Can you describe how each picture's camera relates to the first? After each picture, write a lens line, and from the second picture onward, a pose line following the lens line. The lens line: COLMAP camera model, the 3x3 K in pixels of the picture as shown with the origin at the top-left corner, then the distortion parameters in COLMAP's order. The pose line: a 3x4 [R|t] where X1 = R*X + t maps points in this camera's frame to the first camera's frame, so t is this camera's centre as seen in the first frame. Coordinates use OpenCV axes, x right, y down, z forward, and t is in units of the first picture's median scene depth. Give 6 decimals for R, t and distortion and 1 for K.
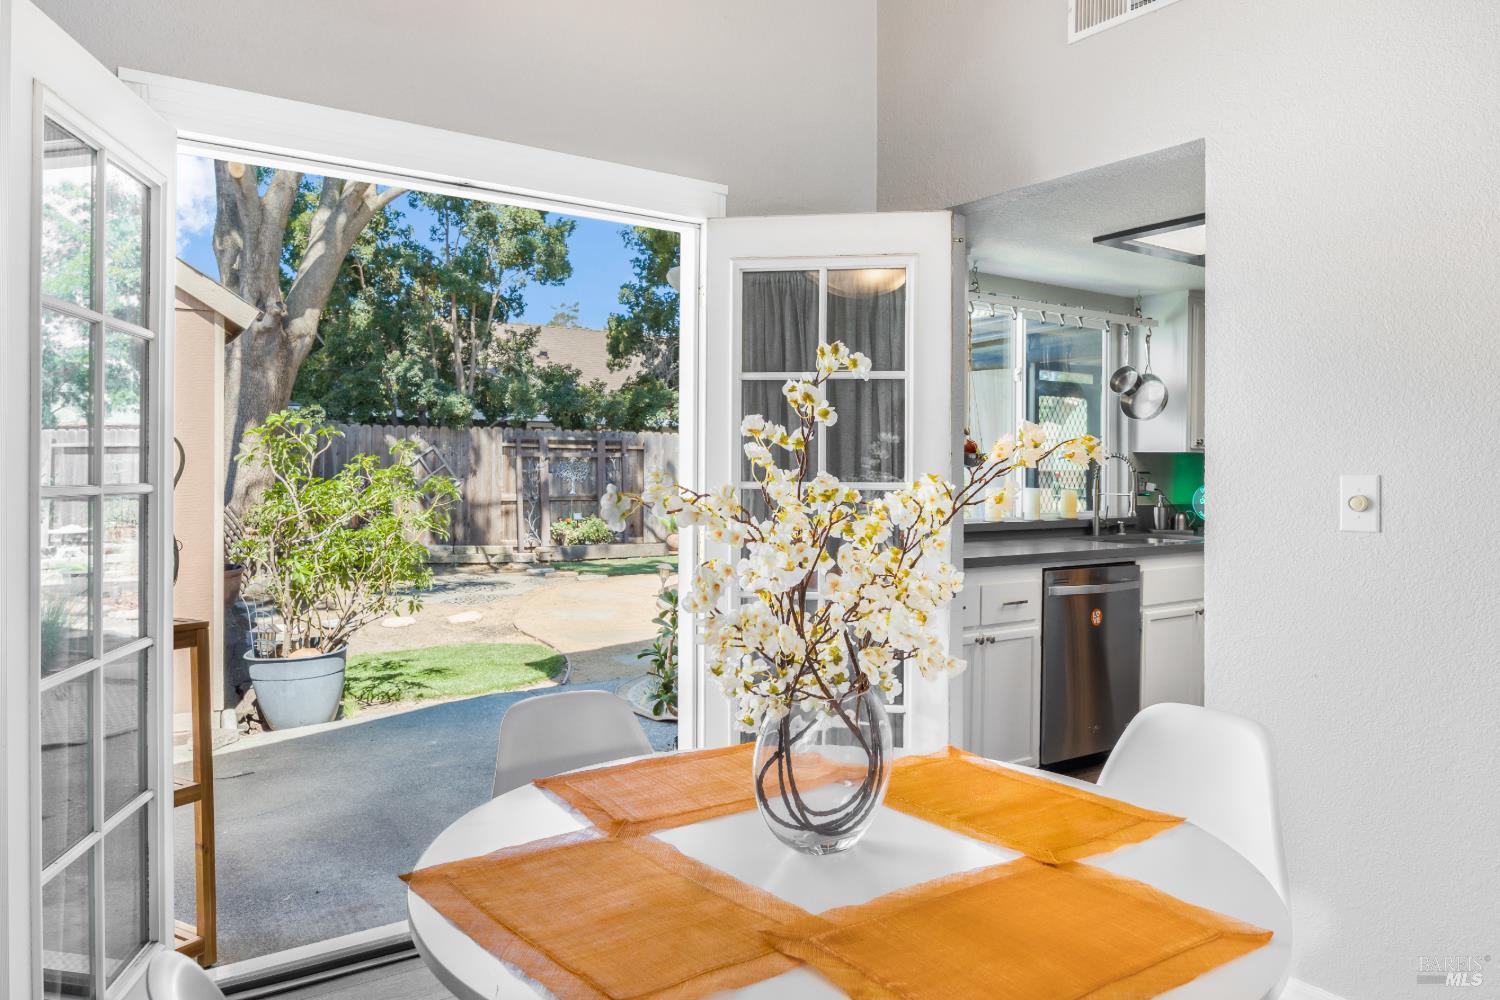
lens RADIAL K [[1012.5, 0, 748.0], [0, 1012.5, 478.2], [0, 0, 1]] dist [-0.048626, 0.071073]
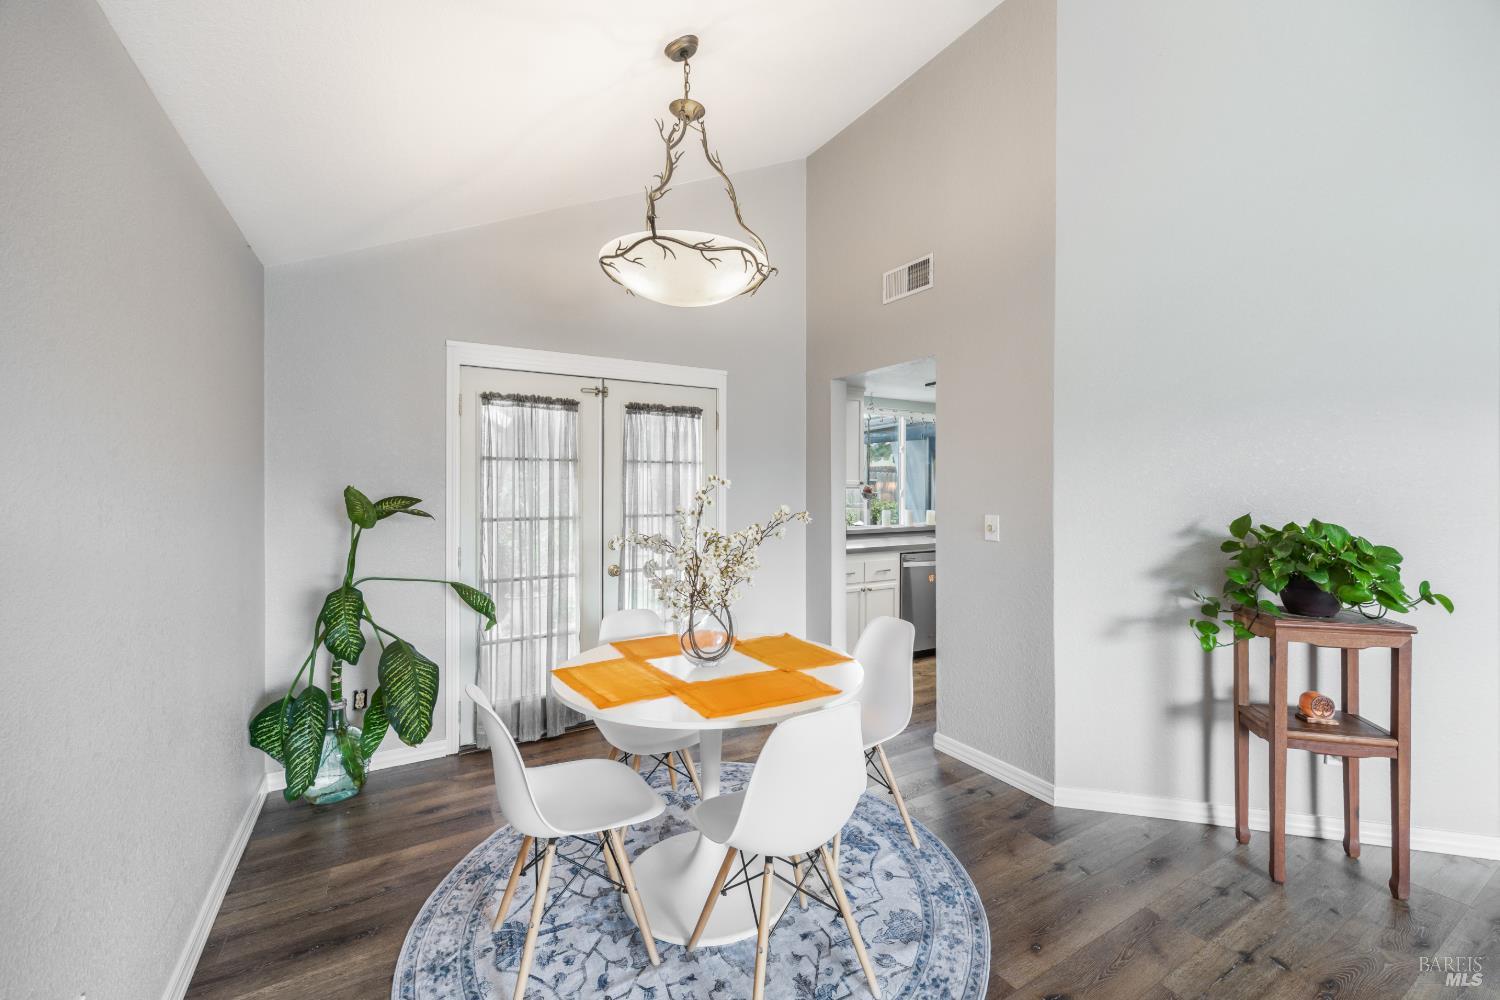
lens RADIAL K [[620.5, 0, 769.9], [0, 620.5, 484.9], [0, 0, 1]] dist [0.010257, -0.000296]
pose [[0.997685, -0.004568, -0.067857, 0.093287], [0.004050, 0.999962, -0.007772, -0.026356], [0.067890, 0.007479, 0.997665, -0.168435]]
